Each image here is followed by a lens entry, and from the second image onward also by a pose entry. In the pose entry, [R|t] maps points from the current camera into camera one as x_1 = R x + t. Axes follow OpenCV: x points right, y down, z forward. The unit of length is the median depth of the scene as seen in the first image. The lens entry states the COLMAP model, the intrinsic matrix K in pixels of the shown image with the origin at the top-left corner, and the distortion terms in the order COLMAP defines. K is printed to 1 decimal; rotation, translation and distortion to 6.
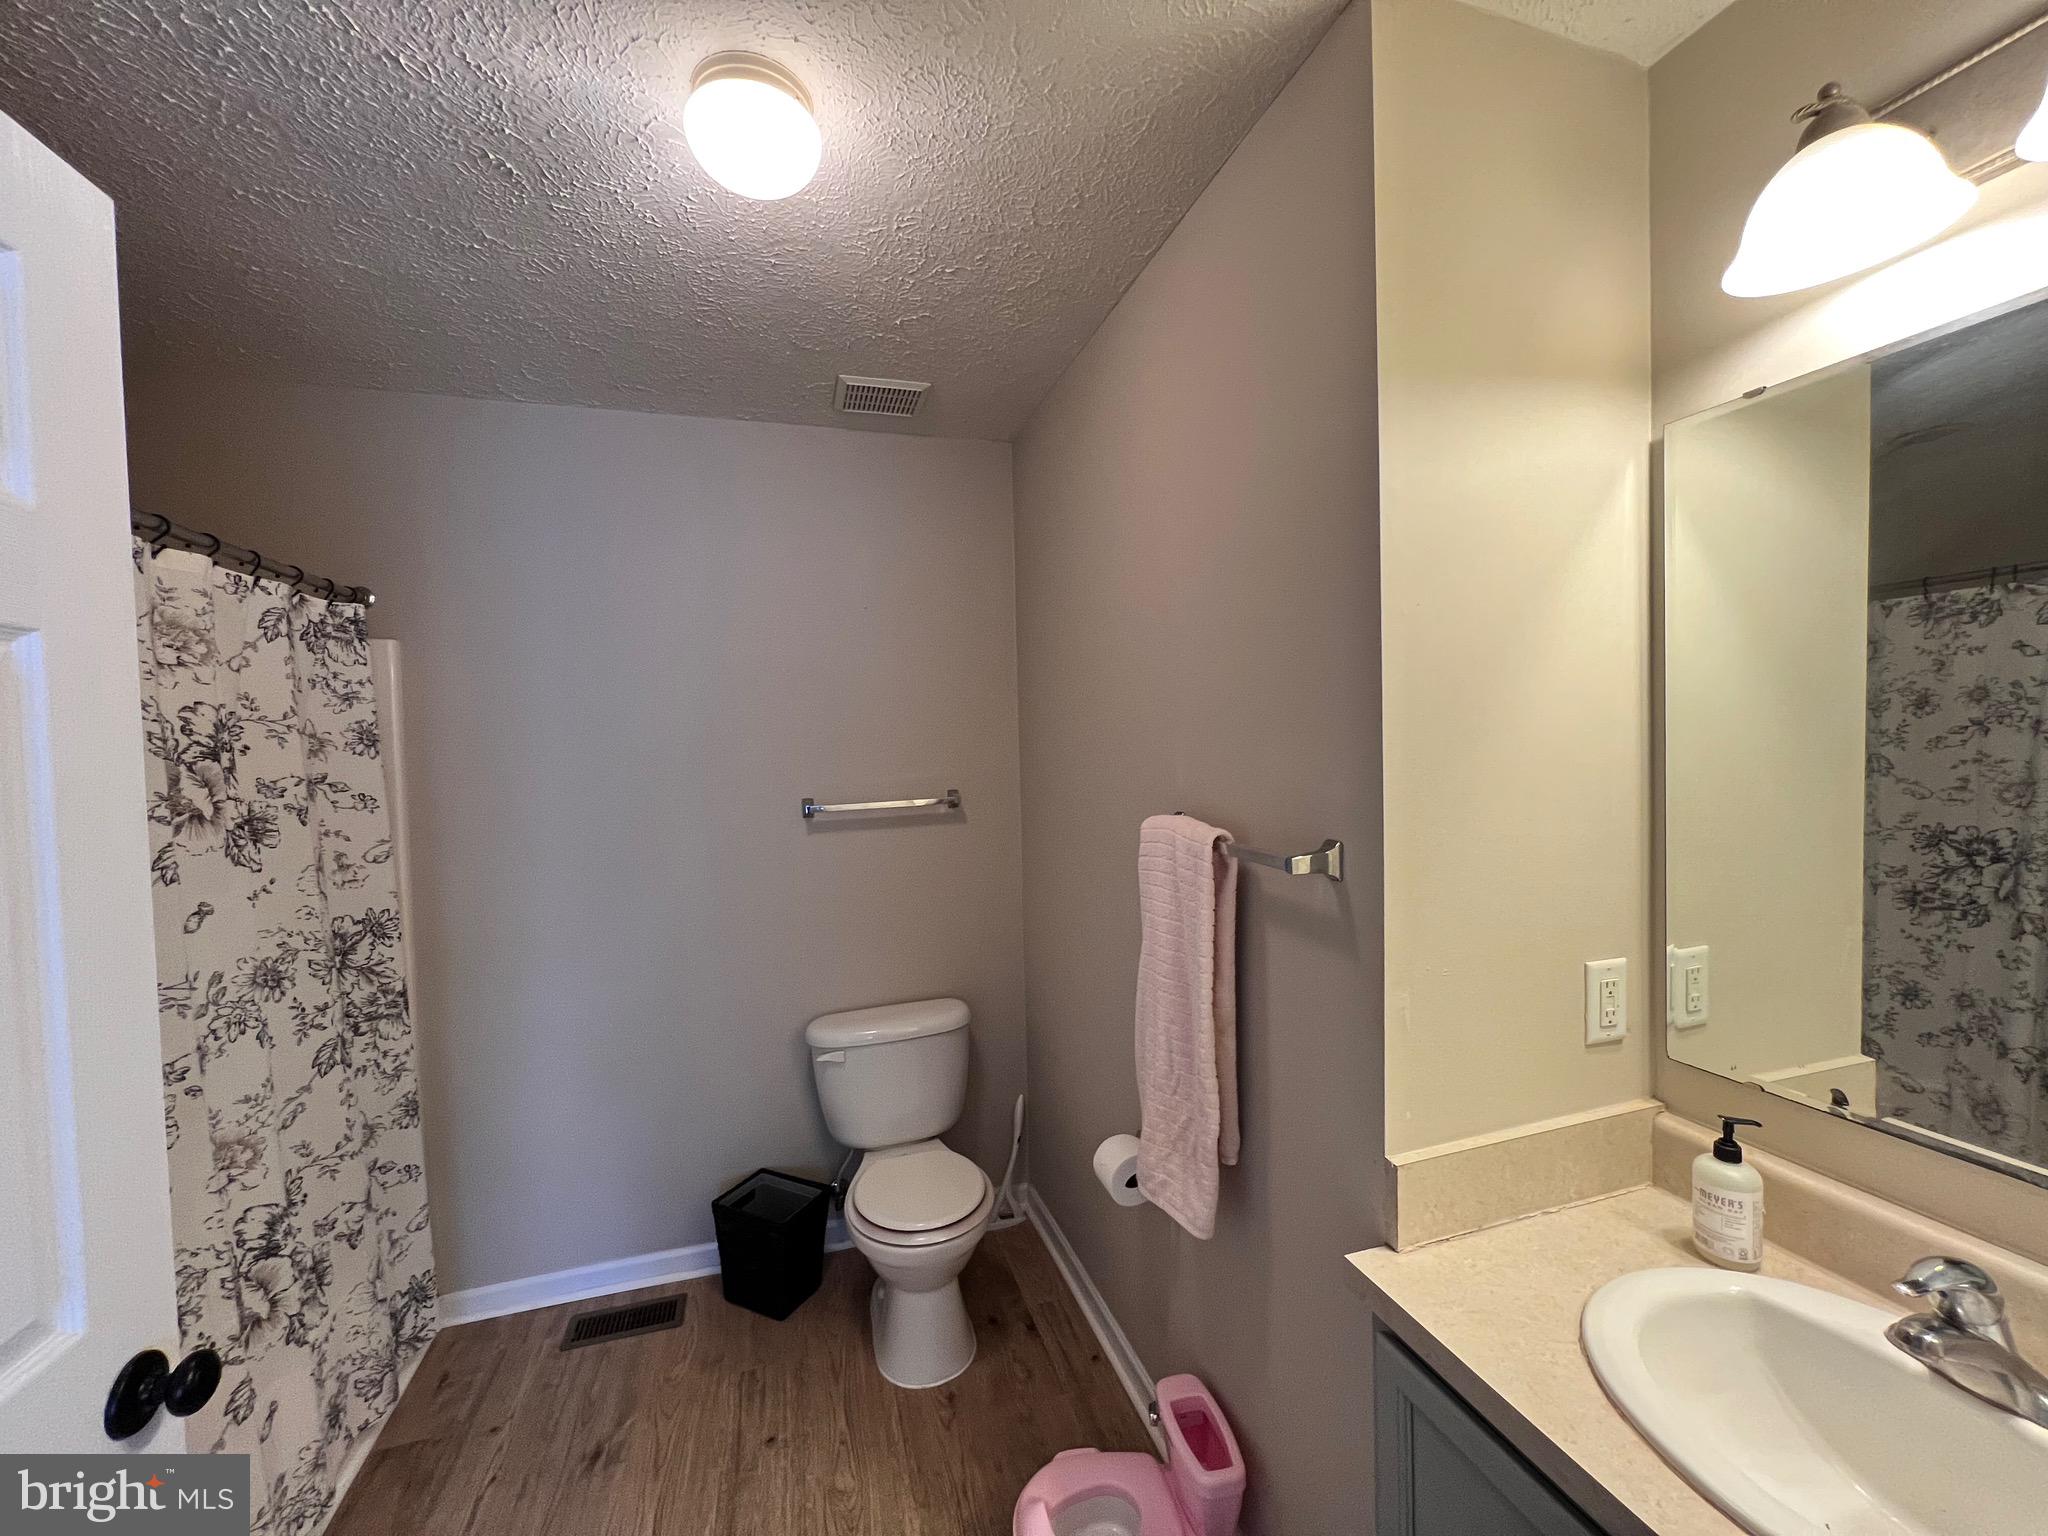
lens RADIAL K [[817.1, 0, 1024.0], [0, 817.1, 768.0], [0, 0, 1]] dist [-0.001979, 0.000265]
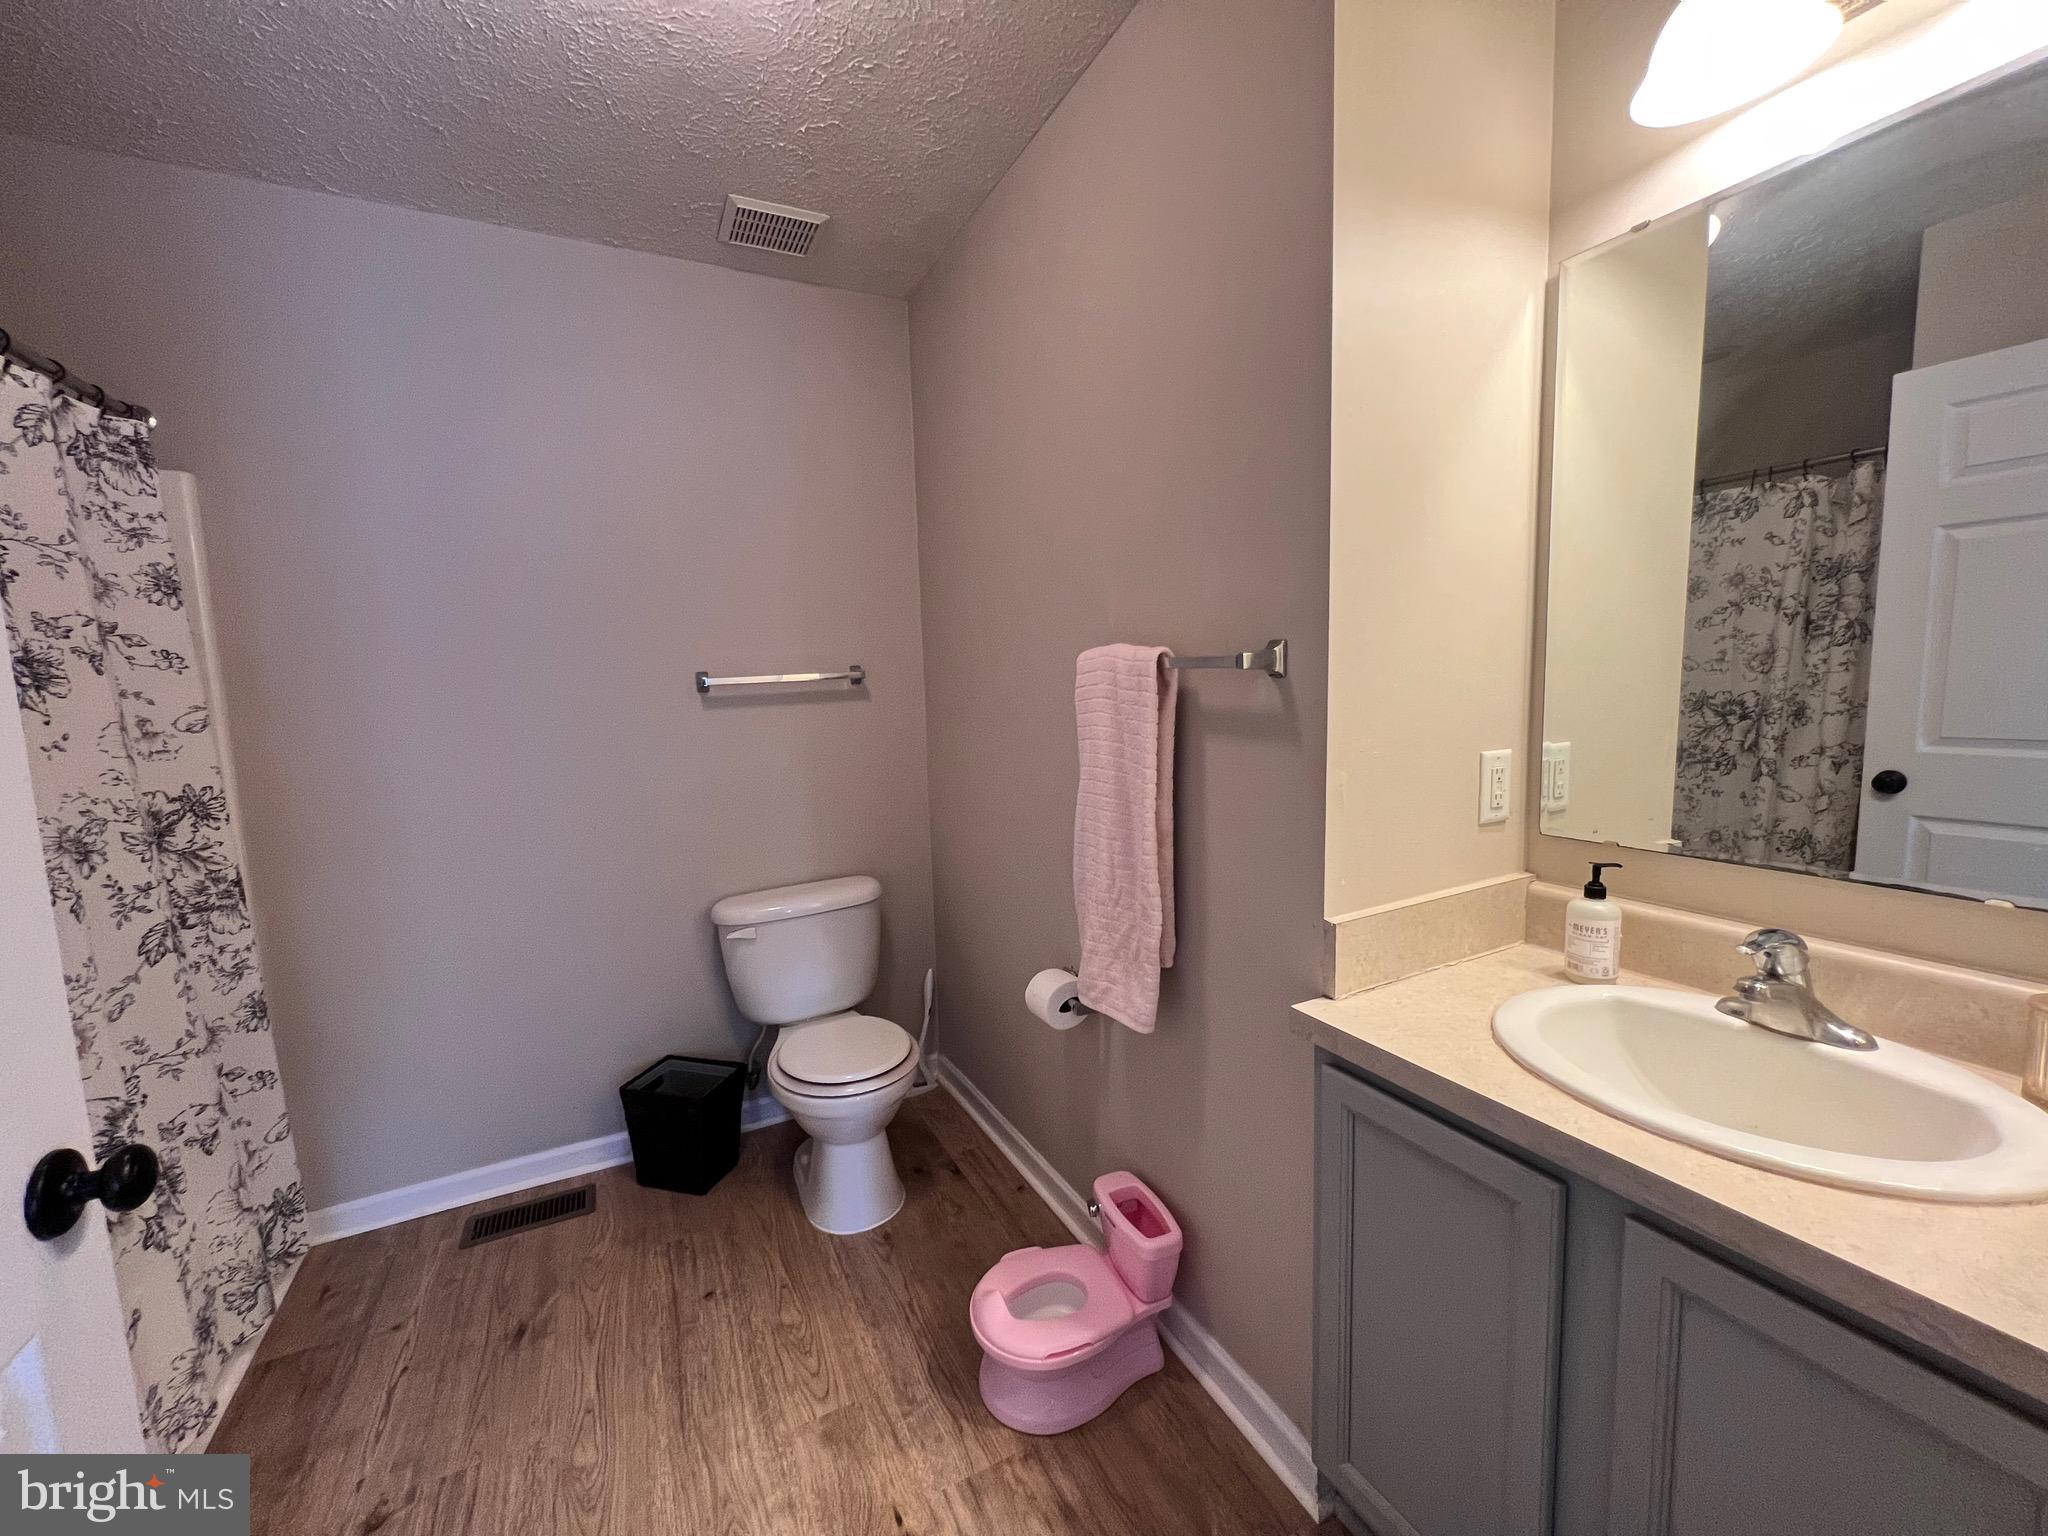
lens RADIAL K [[817.1, 0, 1024.0], [0, 817.1, 768.0], [0, 0, 1]] dist [-0.001979, 0.000265]
pose [[0.984130, -0.024857, 0.175700, -0.088174], [0.011667, 0.997062, 0.075709, 0.107449], [-0.177065, -0.072457, 0.981528, -0.002174]]
